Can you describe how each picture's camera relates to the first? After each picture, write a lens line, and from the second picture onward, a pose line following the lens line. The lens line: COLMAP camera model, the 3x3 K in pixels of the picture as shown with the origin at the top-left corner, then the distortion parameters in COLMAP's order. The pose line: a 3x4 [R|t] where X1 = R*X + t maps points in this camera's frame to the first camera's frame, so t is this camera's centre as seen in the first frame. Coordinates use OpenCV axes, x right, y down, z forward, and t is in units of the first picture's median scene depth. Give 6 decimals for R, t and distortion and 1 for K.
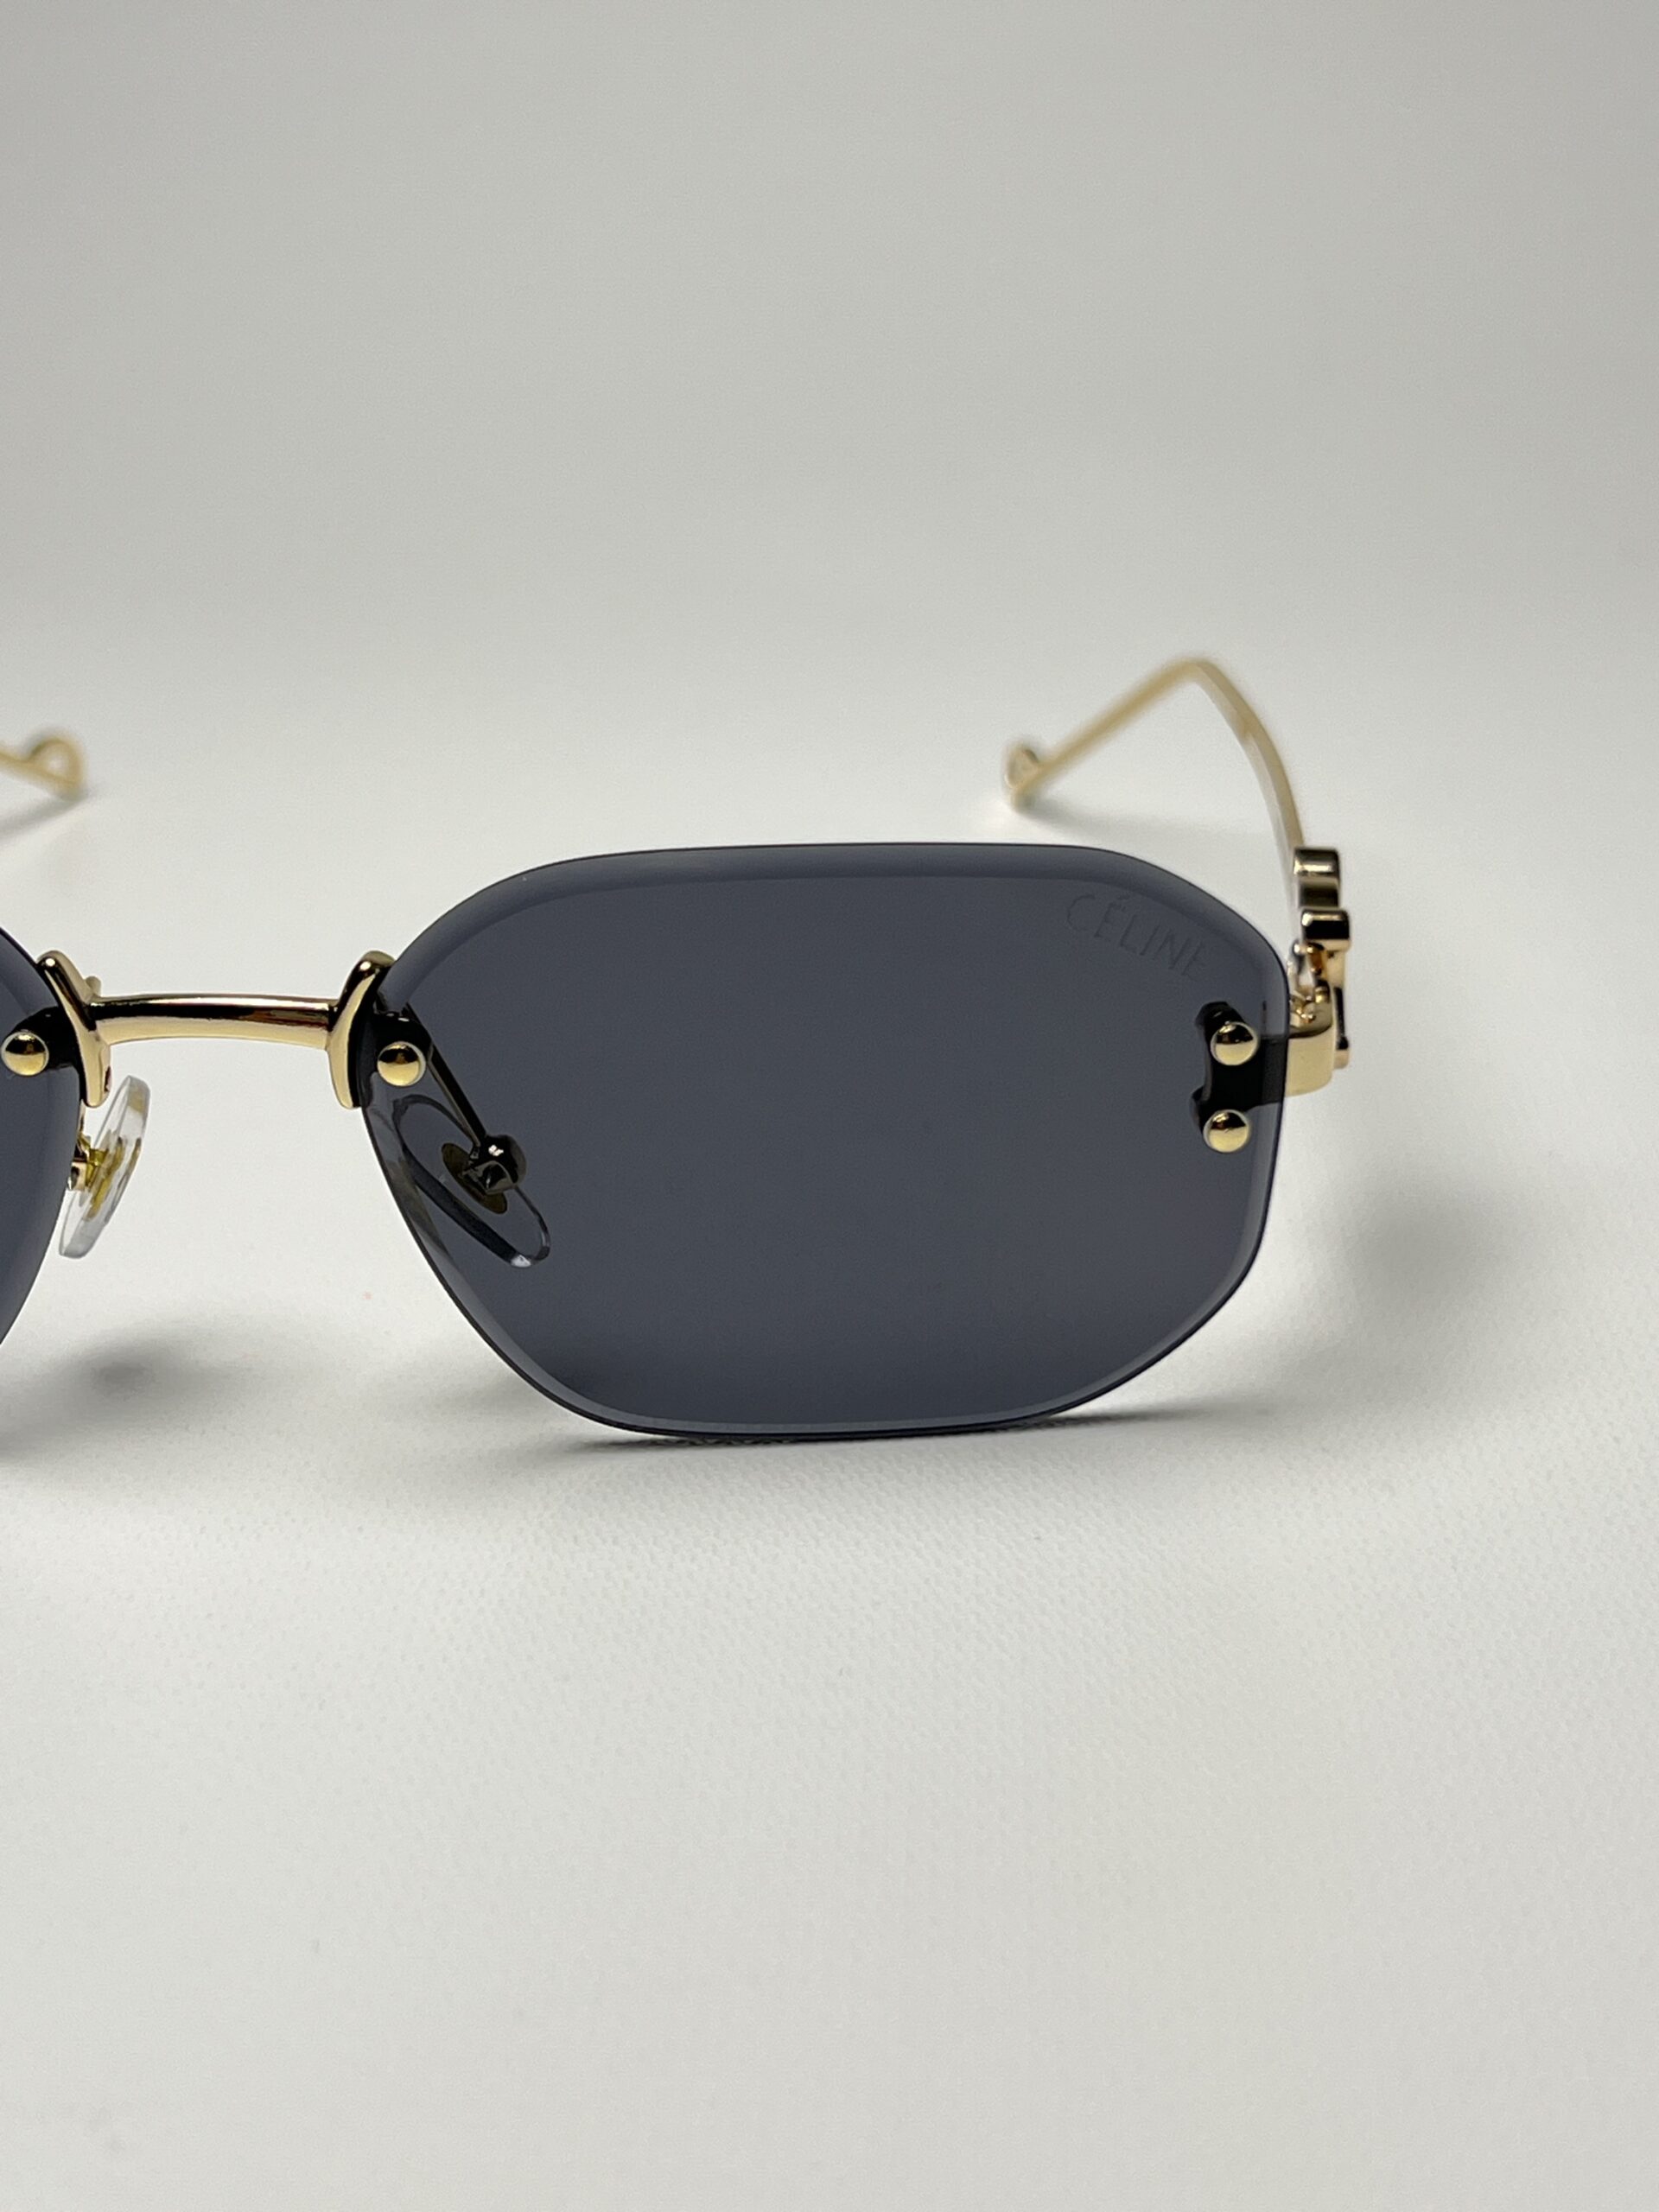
lens RADIAL K [[3623.1, 0, 829.5], [0, 3623.1, 1106.0], [0, 0, 1]] dist [0.214479, -0.050629]
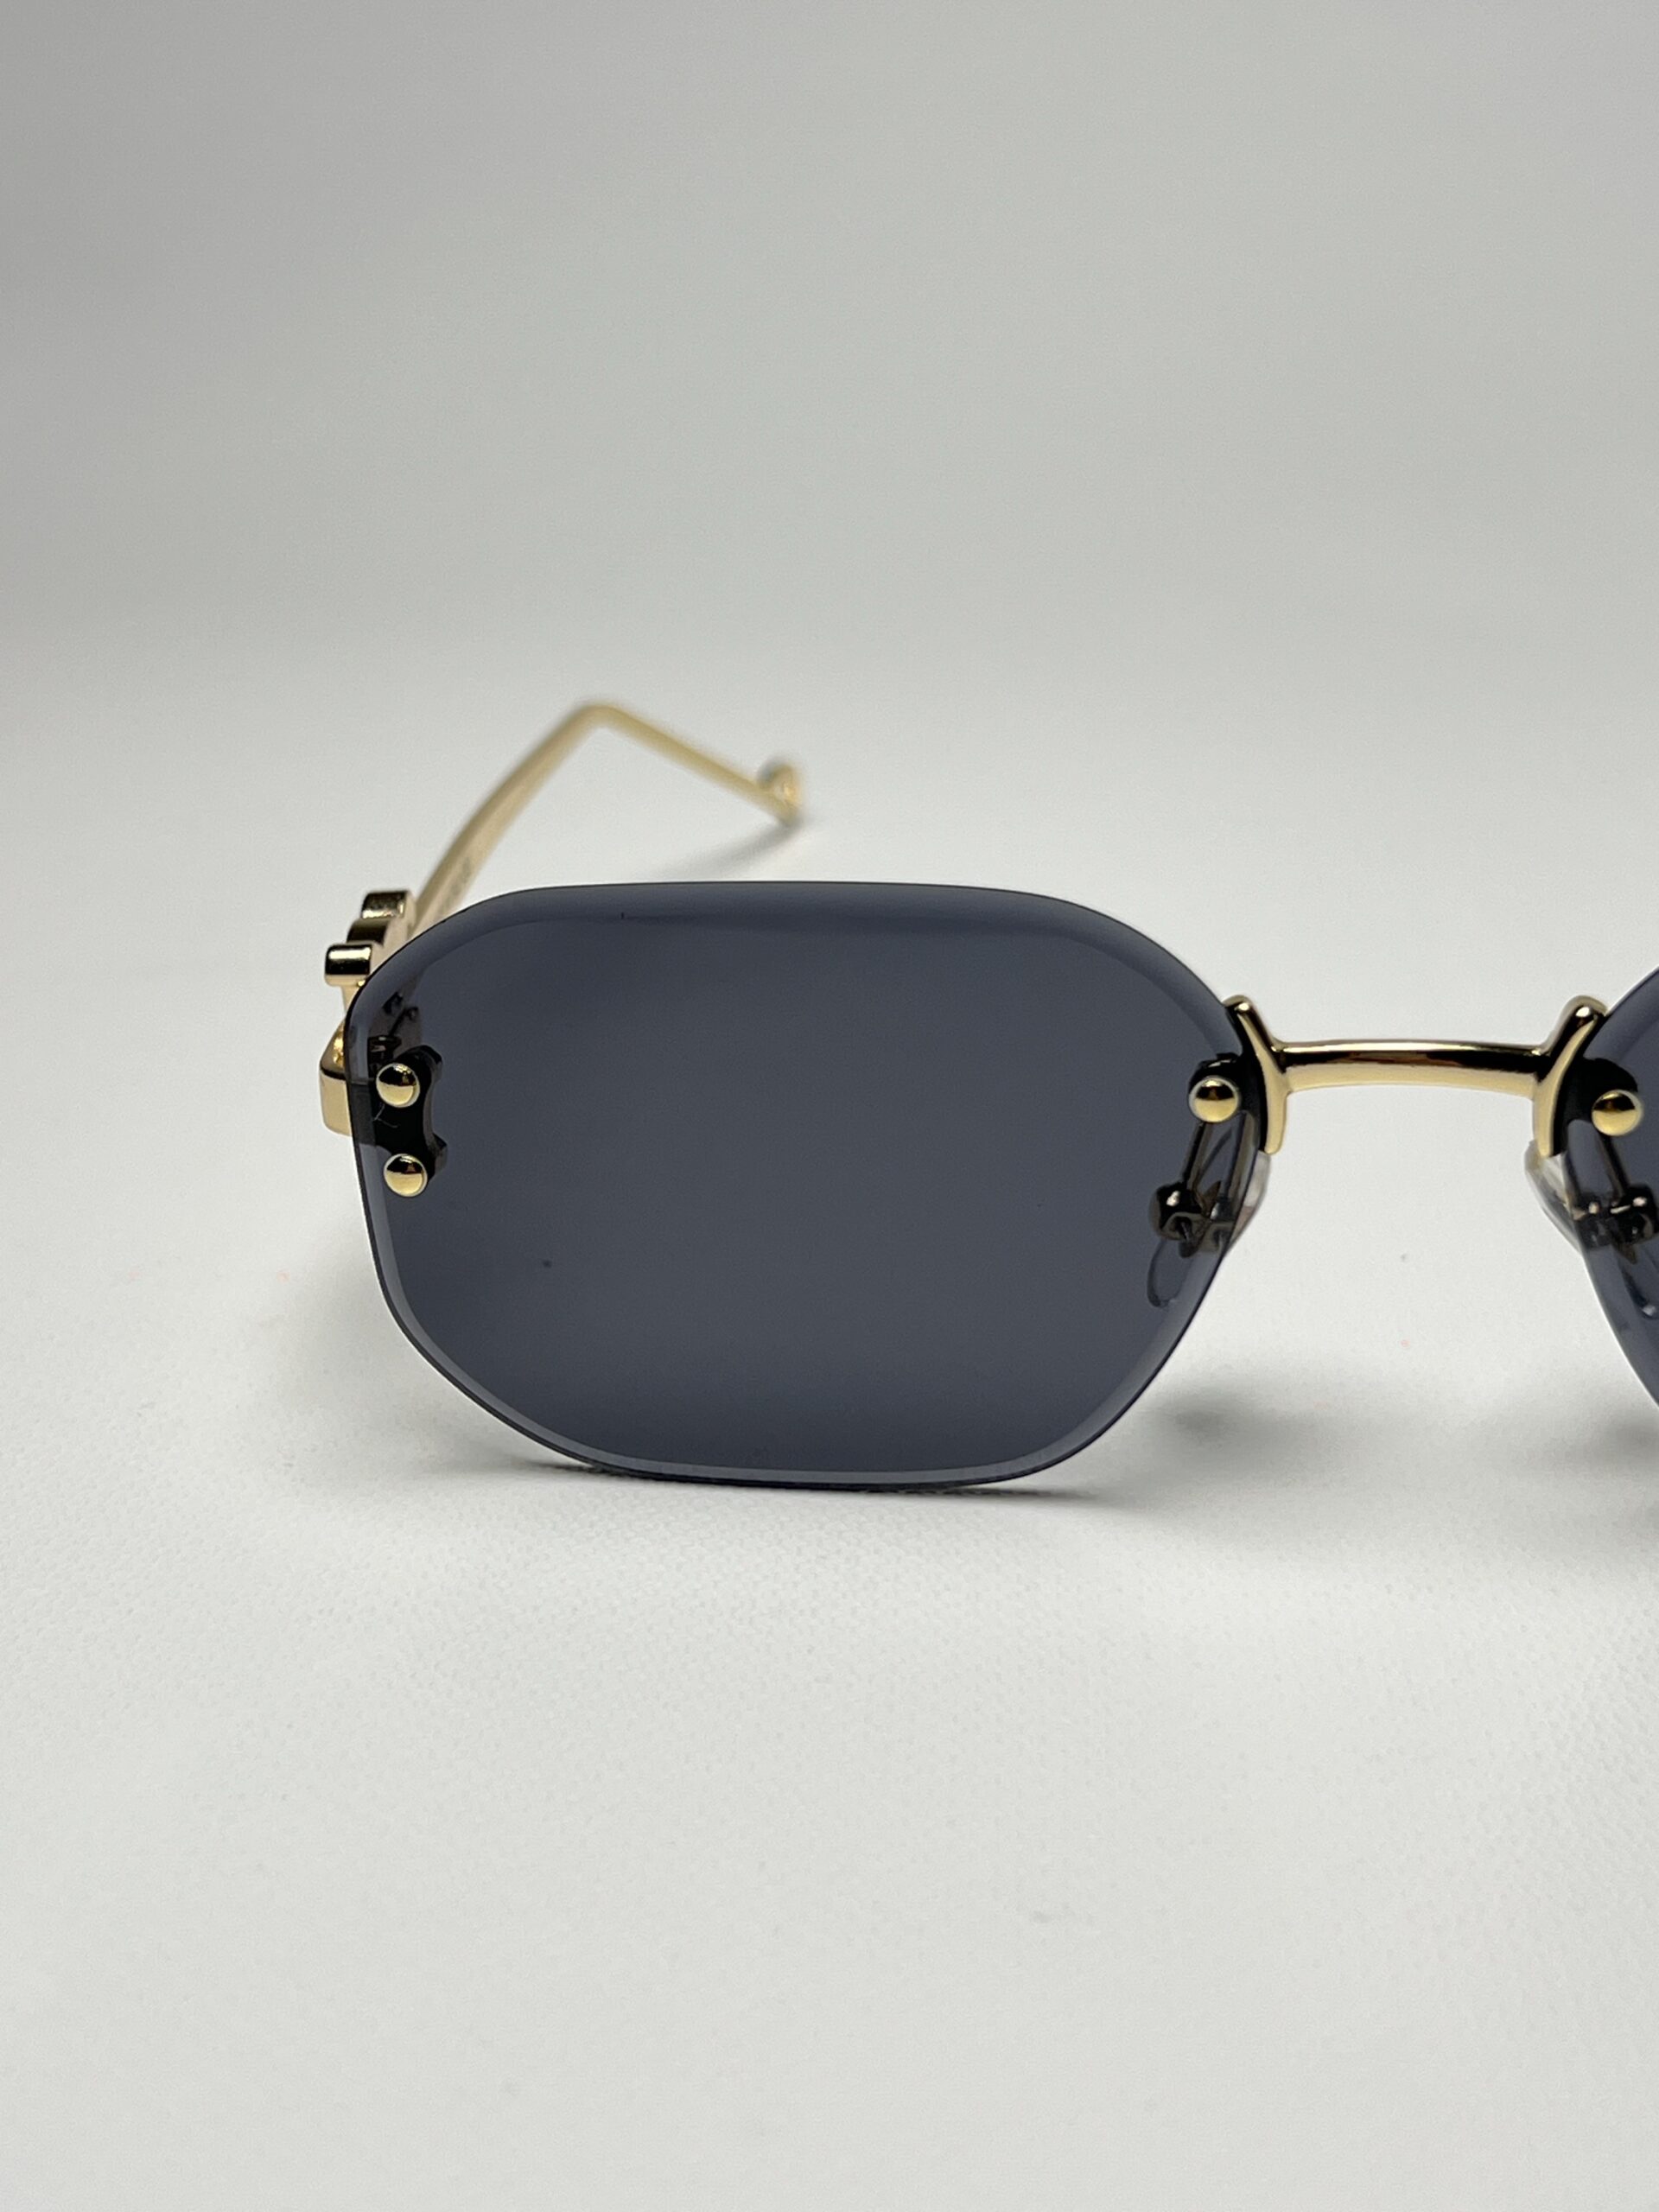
lens RADIAL K [[3623.1, 0, 829.5], [0, 3623.1, 1106.0], [0, 0, 1]] dist [0.214479, -0.050629]
pose [[0.999802, 0.009645, -0.017410, -0.299321], [-0.009688, 0.999950, -0.002346, -0.009077], [0.017386, 0.002514, 0.999846, 0.020373]]
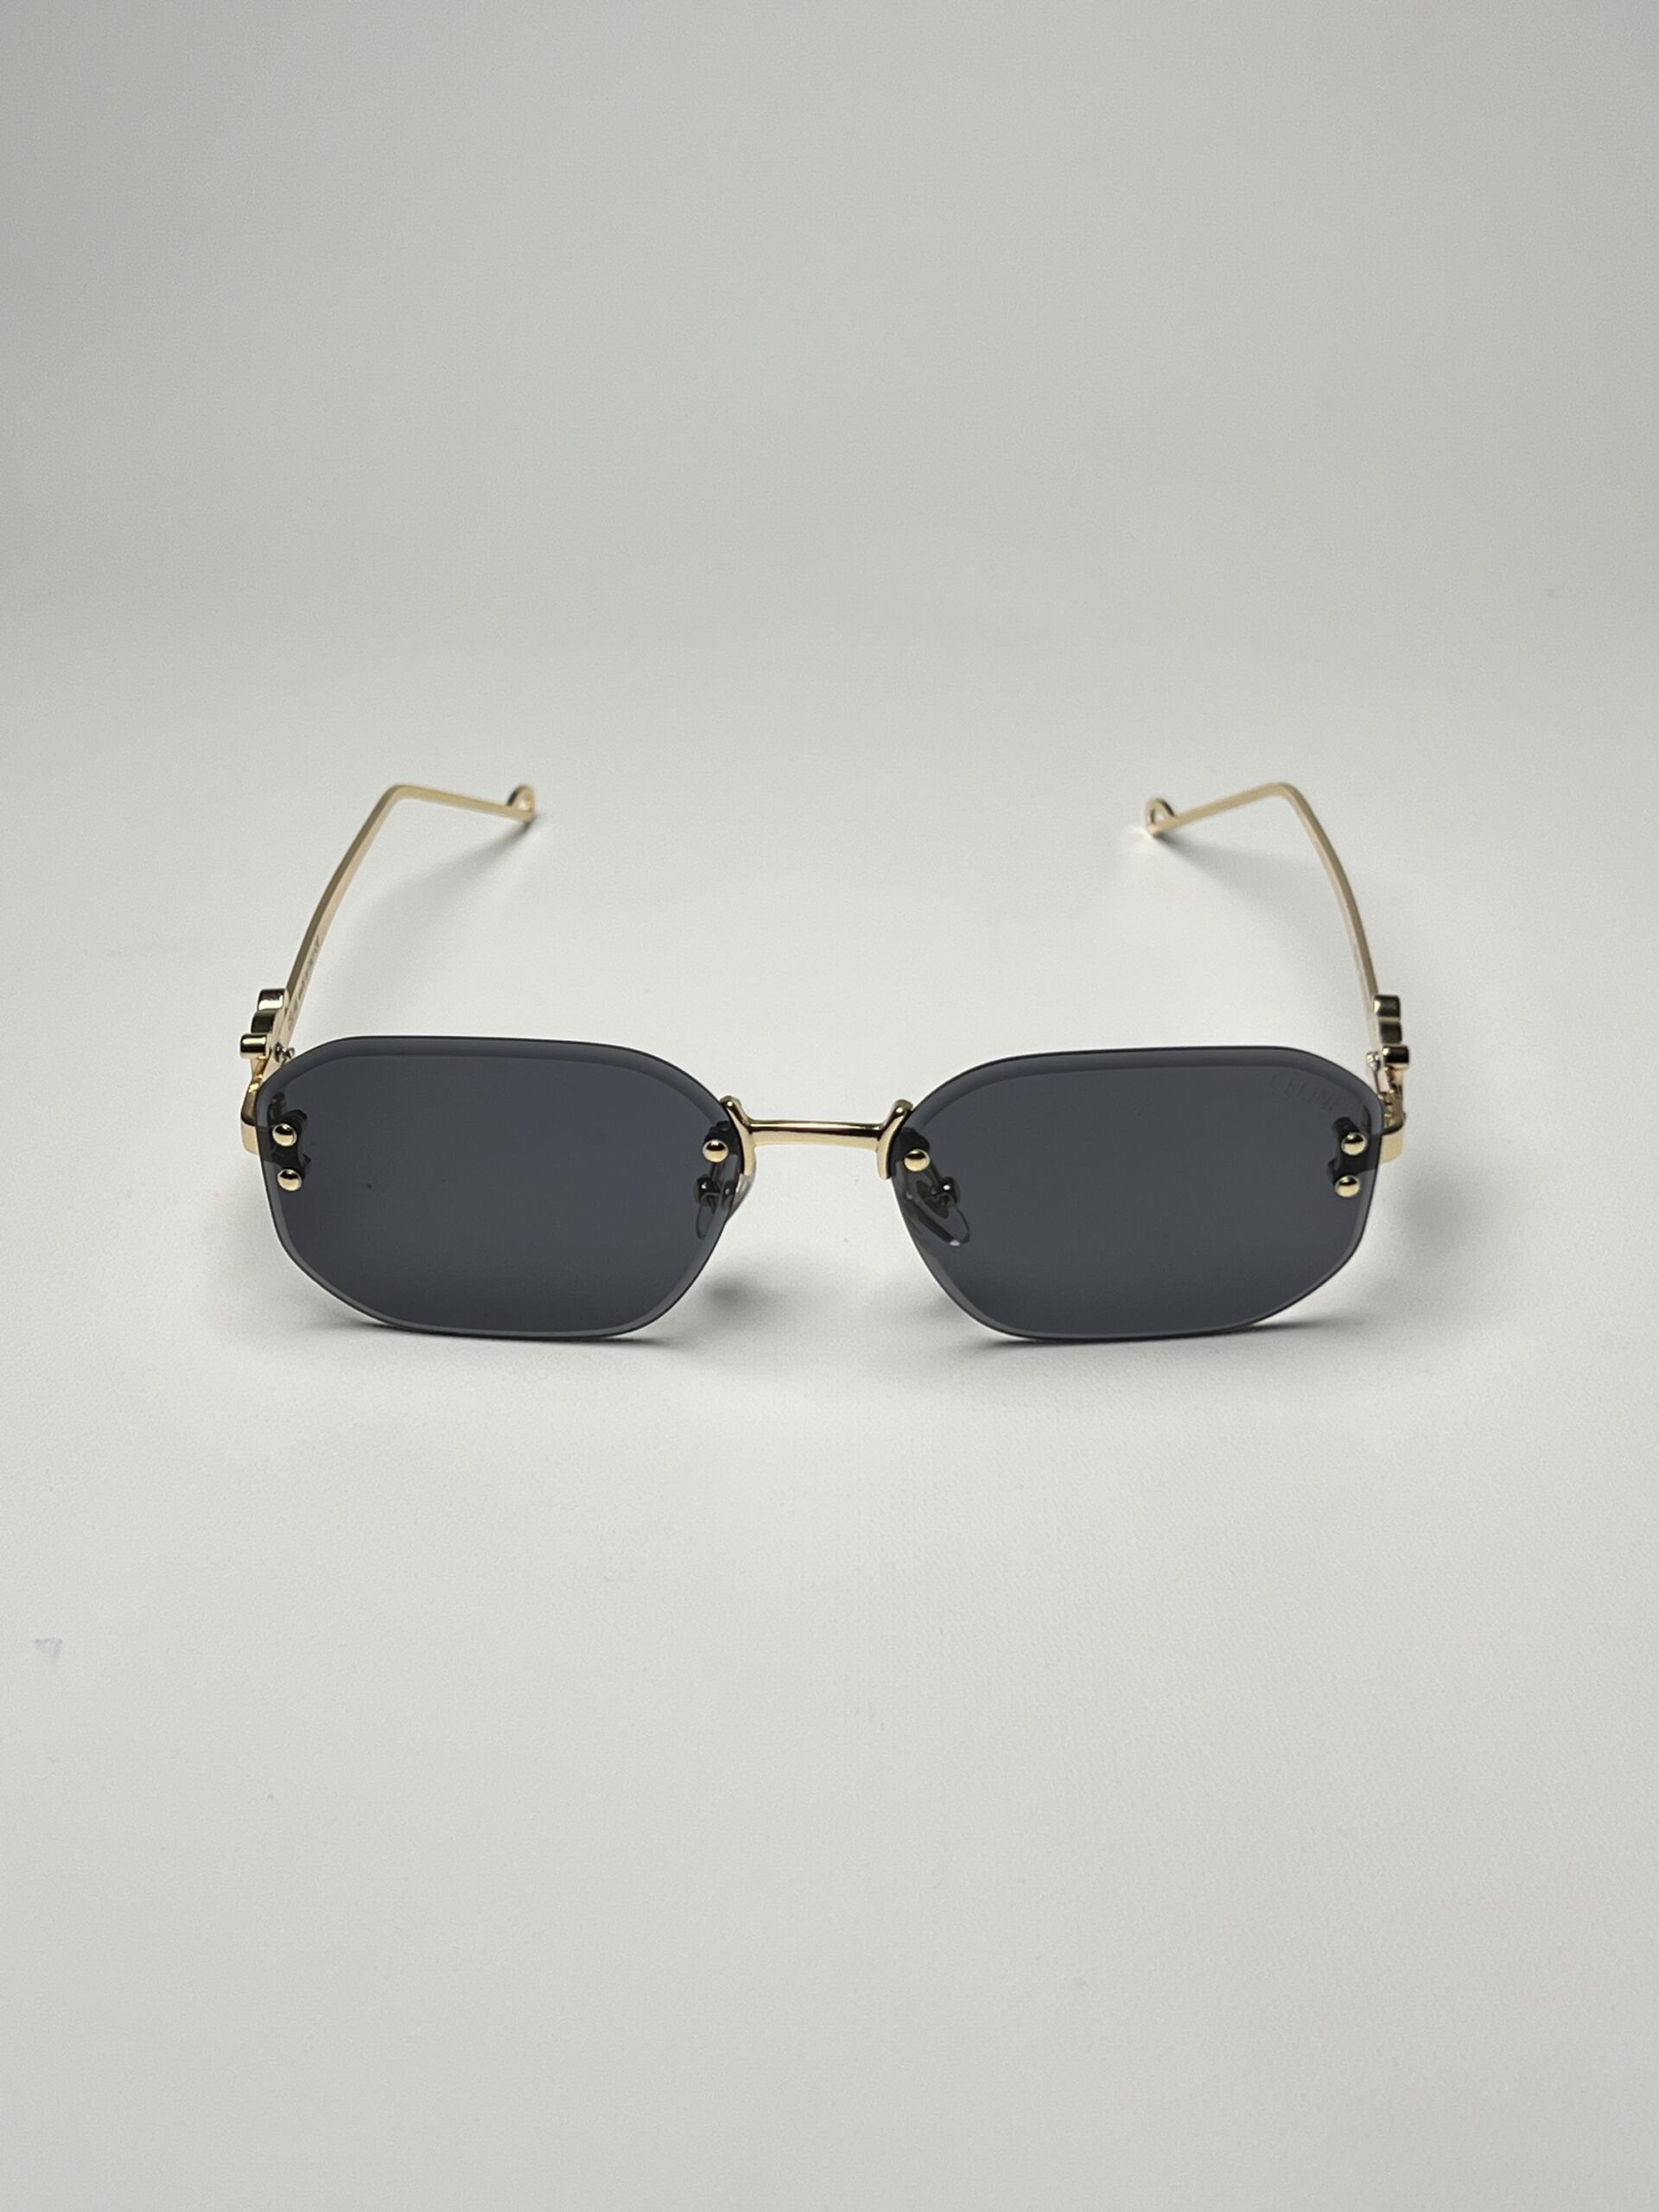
lens RADIAL K [[3469.7, 0, 829.5], [0, 3469.7, 1106.0], [0, 0, 1]] dist [0.102769, -0.003925]
pose [[0.999555, 0.002077, 0.029760, -0.209322], [-0.005995, 0.991212, 0.132149, -0.267608], [-0.029224, -0.132269, 0.990783, -0.754188]]
